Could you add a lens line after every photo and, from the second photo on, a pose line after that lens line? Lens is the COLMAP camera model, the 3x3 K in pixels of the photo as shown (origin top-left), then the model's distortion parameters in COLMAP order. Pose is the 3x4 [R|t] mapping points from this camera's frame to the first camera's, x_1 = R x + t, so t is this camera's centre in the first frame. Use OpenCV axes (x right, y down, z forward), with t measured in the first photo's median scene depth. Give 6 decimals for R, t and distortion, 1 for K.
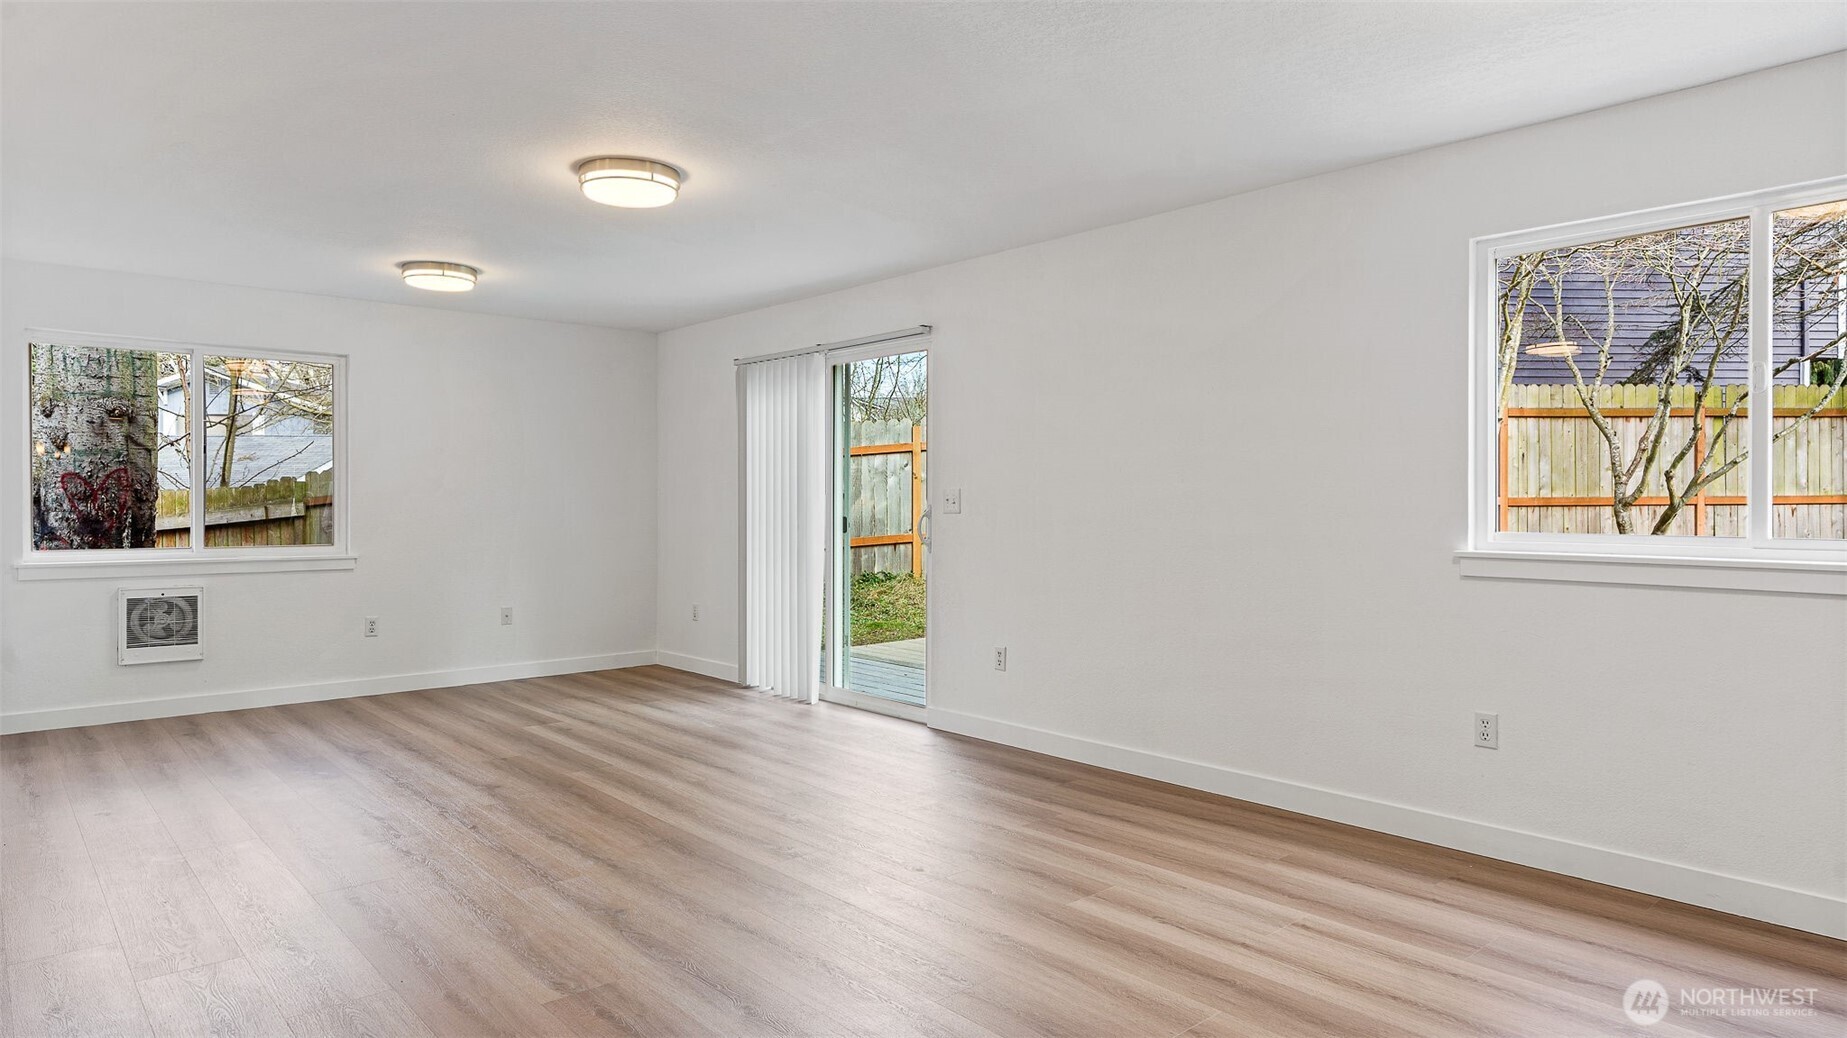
lens RADIAL K [[1088.9, 0, 916.7], [0, 1088.9, 492.4], [0, 0, 1]] dist [-0.005625, -0.000800]
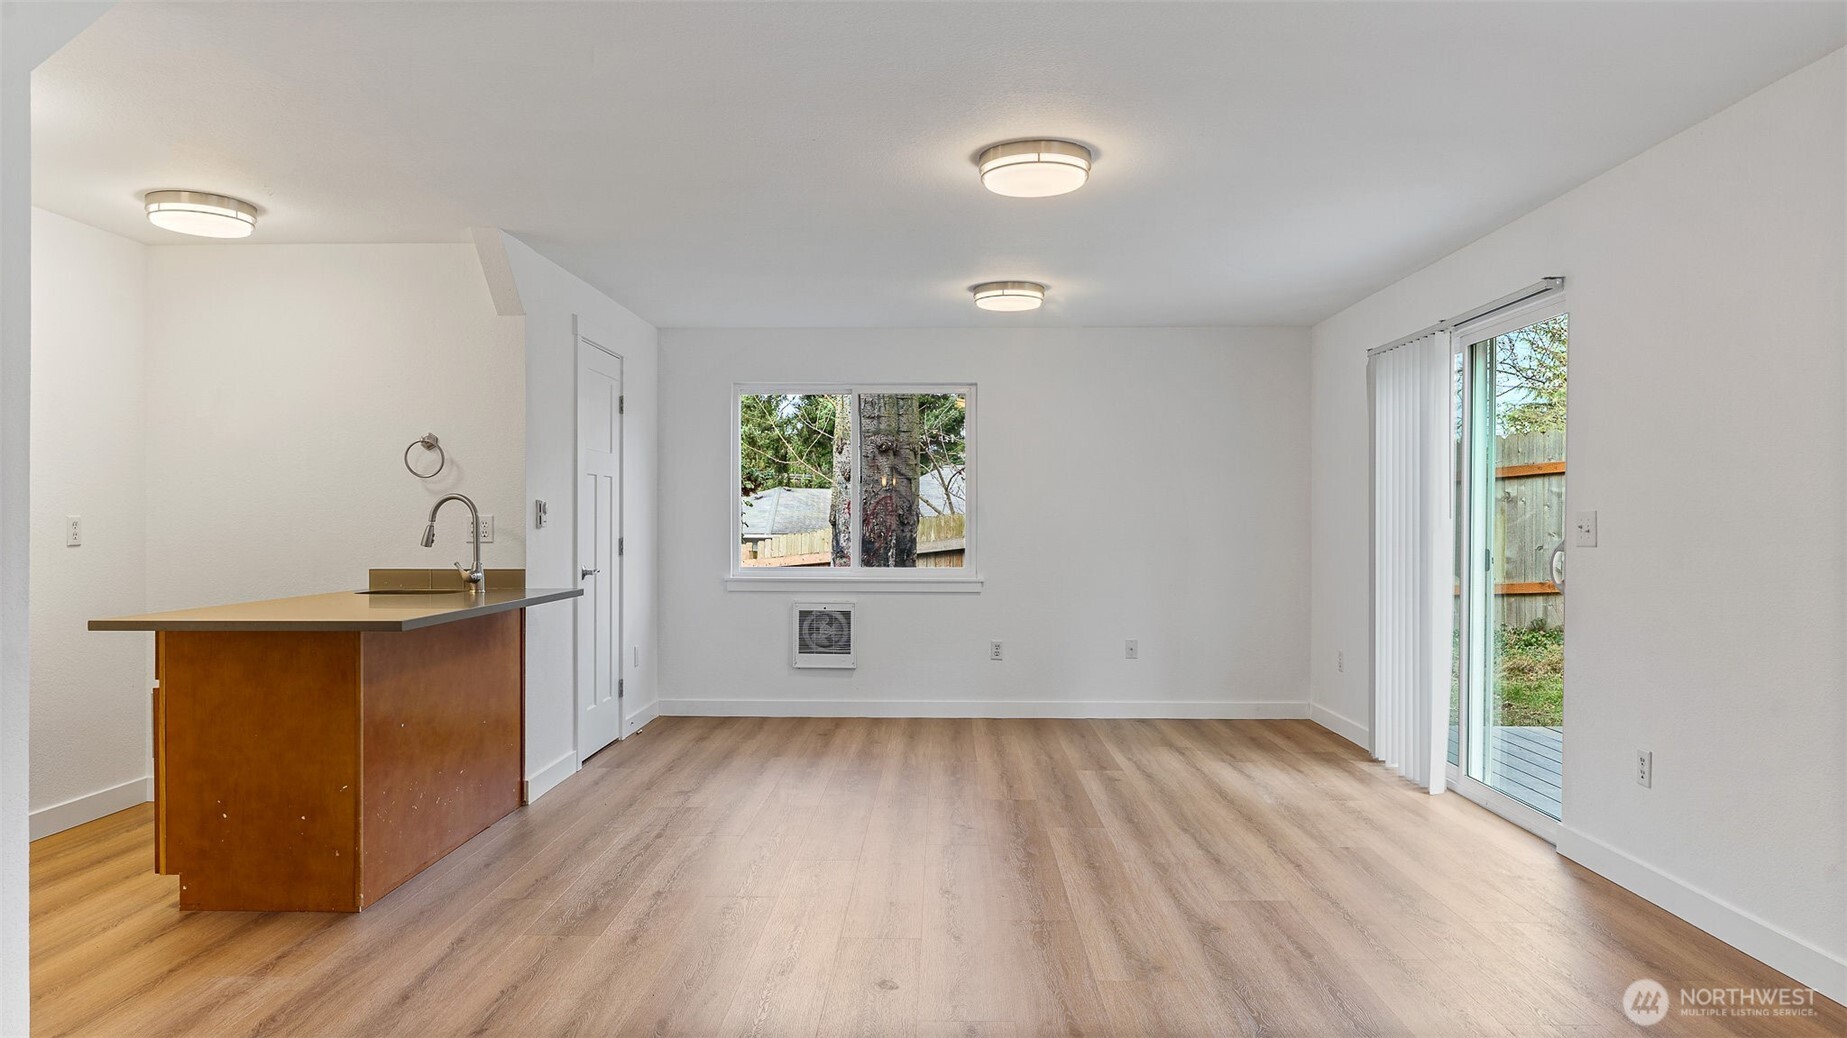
lens RADIAL K [[1184.4, 0, 923.5], [0, 1184.4, 519.0], [0, 0, 1]] dist [-0.001315, 0.000012]
pose [[0.744640, -0.000456, -0.667466, 0.175766], [0.002580, 0.999994, 0.002195, -0.000779], [0.667461, -0.003356, 0.744637, 0.133242]]
